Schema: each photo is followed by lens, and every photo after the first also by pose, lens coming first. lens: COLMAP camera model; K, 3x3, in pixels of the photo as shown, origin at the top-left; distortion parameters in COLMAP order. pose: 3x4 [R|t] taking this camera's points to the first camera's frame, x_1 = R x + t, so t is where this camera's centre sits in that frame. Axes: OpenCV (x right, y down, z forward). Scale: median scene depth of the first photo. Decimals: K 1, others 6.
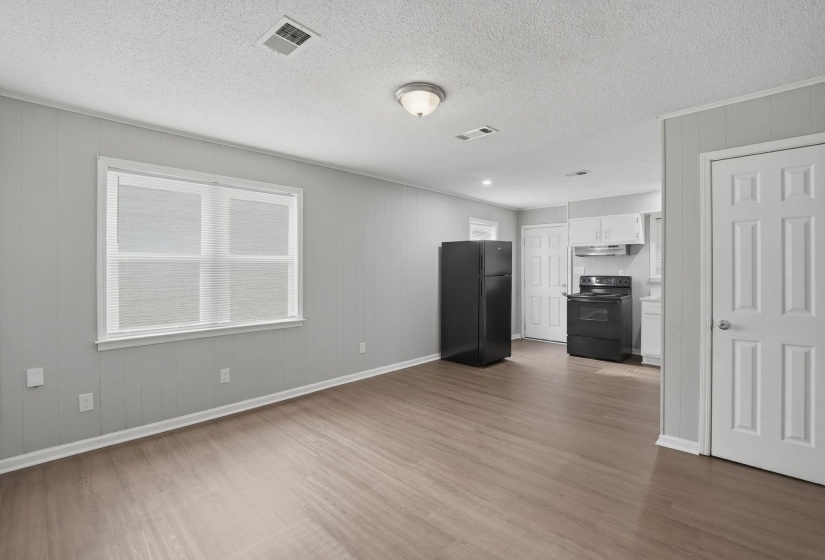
lens RADIAL K [[375.0, 0, 412.5], [0, 375.0, 271.3], [0, 0, 1]] dist [-0.016073, 0.002238]
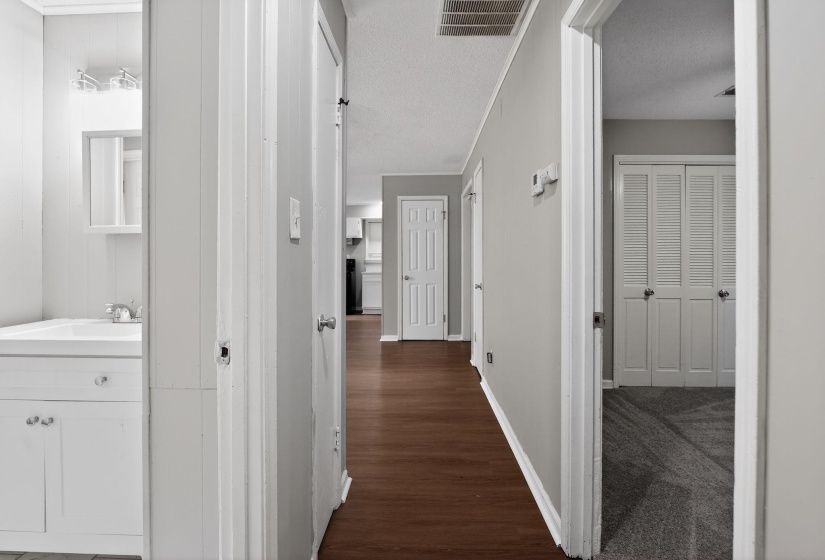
lens RADIAL K [[375.0, 0, 402.6], [0, 375.0, 251.5], [0, 0, 1]] dist [-0.016073, 0.002238]
pose [[0.754155, 0.010764, 0.656608, -0.478971], [0.006248, 0.999703, -0.023565, 0.035348], [-0.656667, 0.021874, 0.753864, -0.494767]]
